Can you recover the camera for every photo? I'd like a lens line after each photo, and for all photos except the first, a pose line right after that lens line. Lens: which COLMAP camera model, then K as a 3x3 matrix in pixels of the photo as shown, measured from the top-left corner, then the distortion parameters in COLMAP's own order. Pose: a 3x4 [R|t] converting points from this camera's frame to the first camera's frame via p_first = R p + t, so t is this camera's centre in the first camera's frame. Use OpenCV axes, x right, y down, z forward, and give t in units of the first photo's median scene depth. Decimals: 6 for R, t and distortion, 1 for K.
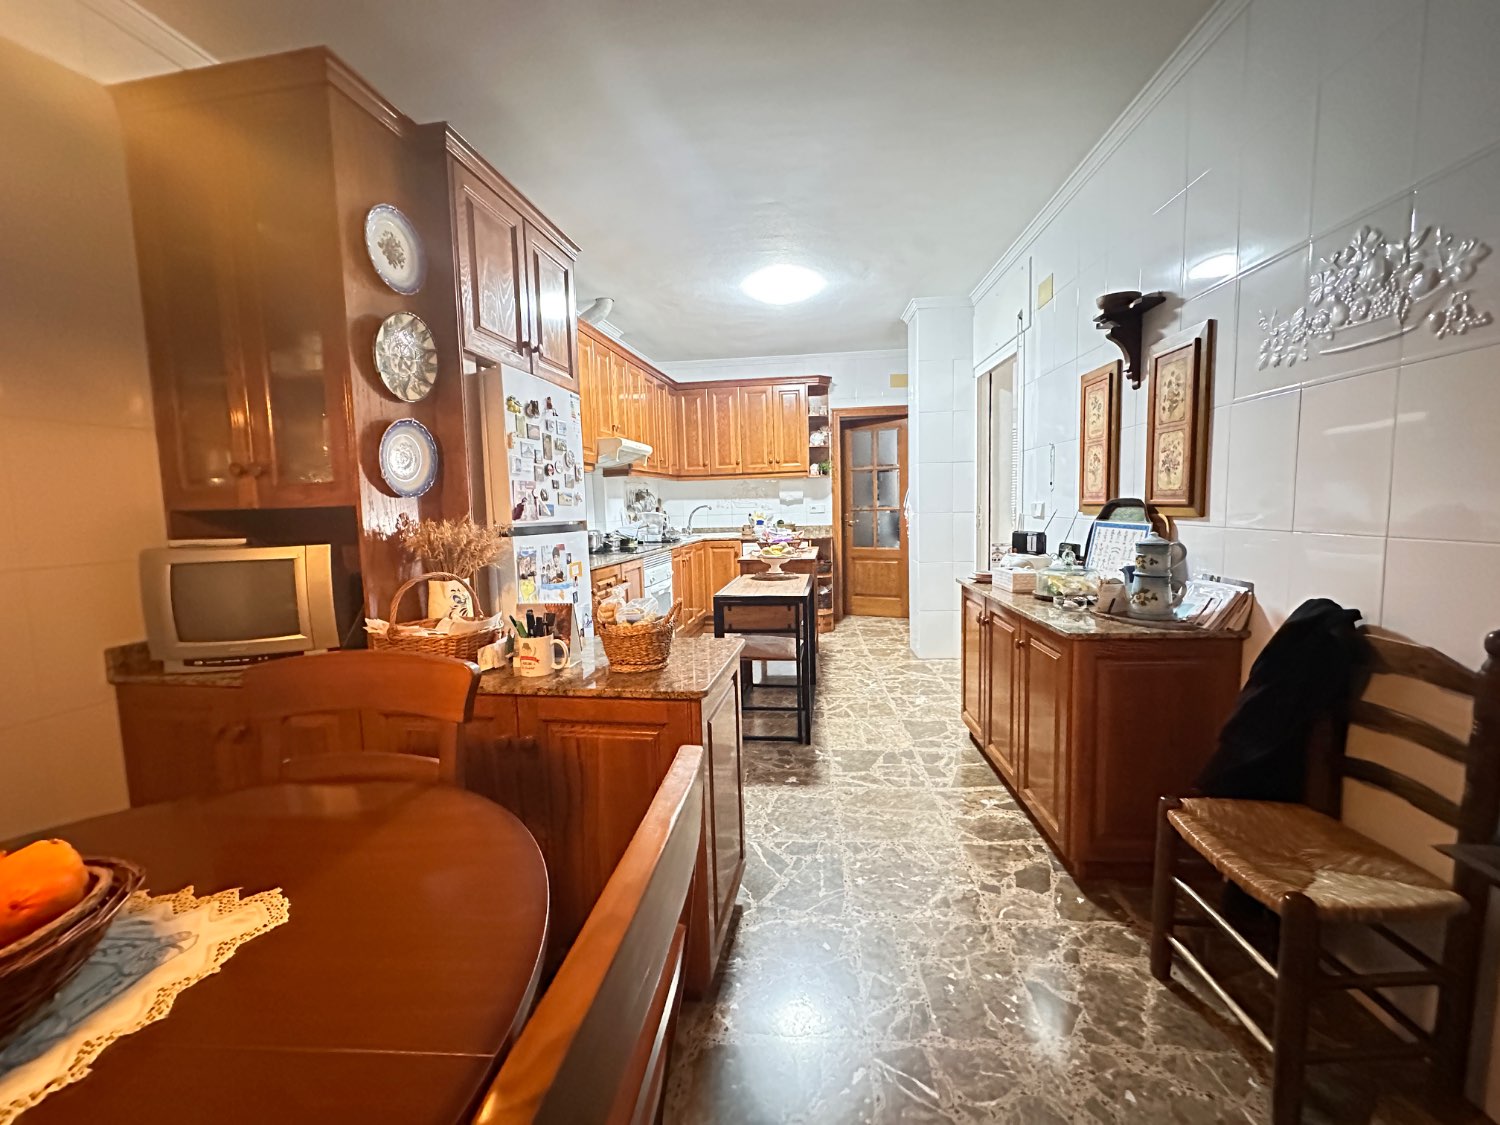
lens RADIAL K [[601.7, 0, 751.2], [0, 601.7, 559.8], [0, 0, 1]] dist [-0.004011, 0.000740]
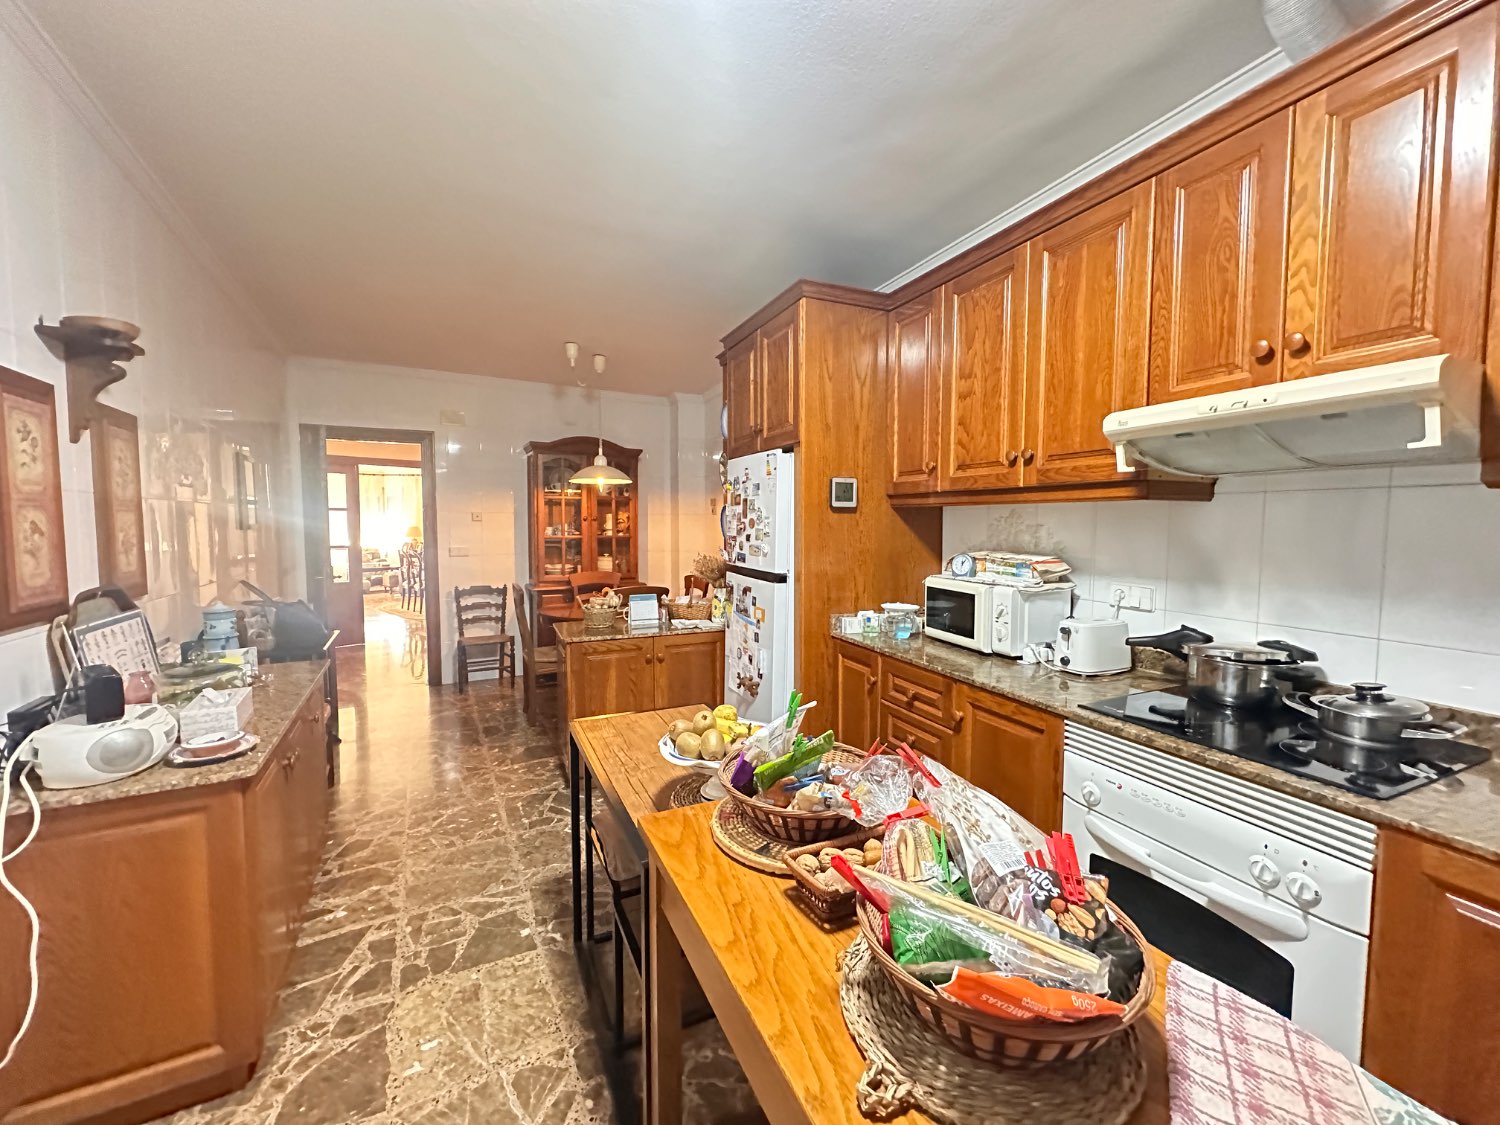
lens RADIAL K [[601.7, 0, 749.5], [0, 601.7, 555.9], [0, 0, 1]] dist [-0.004011, 0.000740]
pose [[-0.839457, 0.056695, -0.540461, 0.316904], [-0.029542, 0.988311, 0.149560, -0.254129], [0.542623, 0.141516, -0.827970, 1.885670]]
